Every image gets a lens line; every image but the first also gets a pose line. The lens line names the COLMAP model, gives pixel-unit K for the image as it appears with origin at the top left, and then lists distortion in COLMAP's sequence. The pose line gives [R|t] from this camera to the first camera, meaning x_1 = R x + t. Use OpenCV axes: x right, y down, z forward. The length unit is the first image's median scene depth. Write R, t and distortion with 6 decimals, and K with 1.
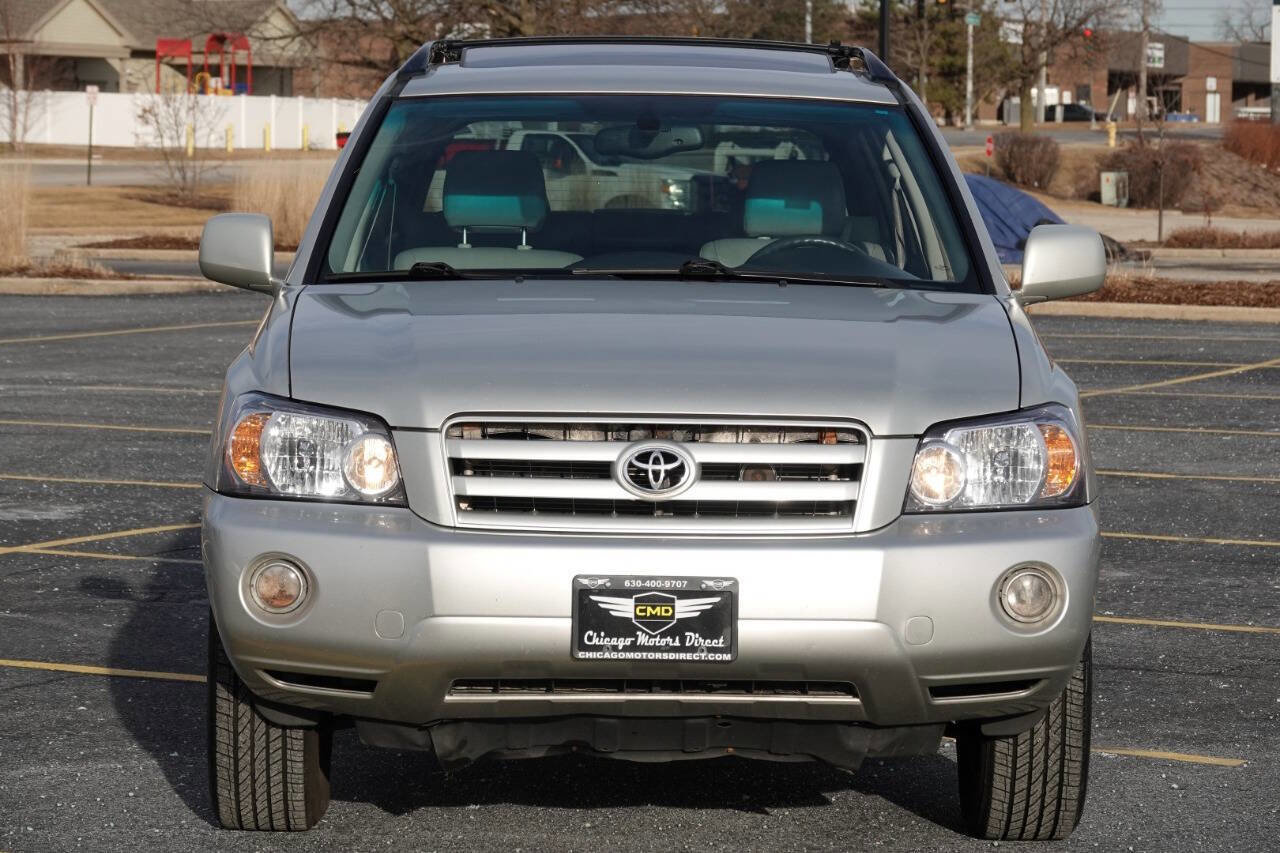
lens RADIAL K [[3914.5, 0, 621.8], [0, 3914.5, 426.0], [0, 0, 1]] dist [0.056034, 0.233338]
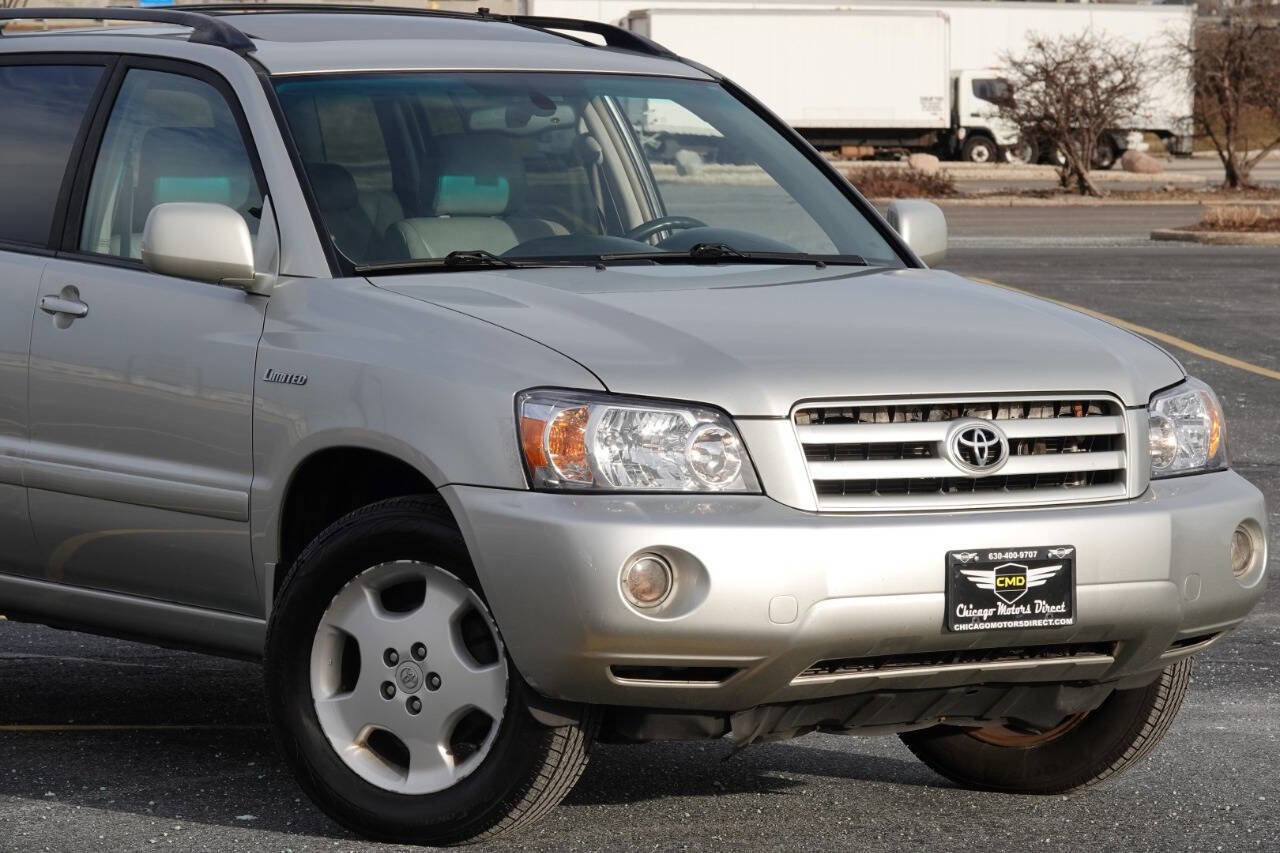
lens RADIAL K [[5011.9, 0, 641.7], [0, 5011.9, 466.5], [0, 0, 1]] dist [0.035868, 1.602338]
pose [[0.843395, -0.042061, 0.535645, -0.770055], [0.037620, 0.999107, 0.019220, -0.012416], [-0.535975, 0.003941, 0.844224, -0.073711]]
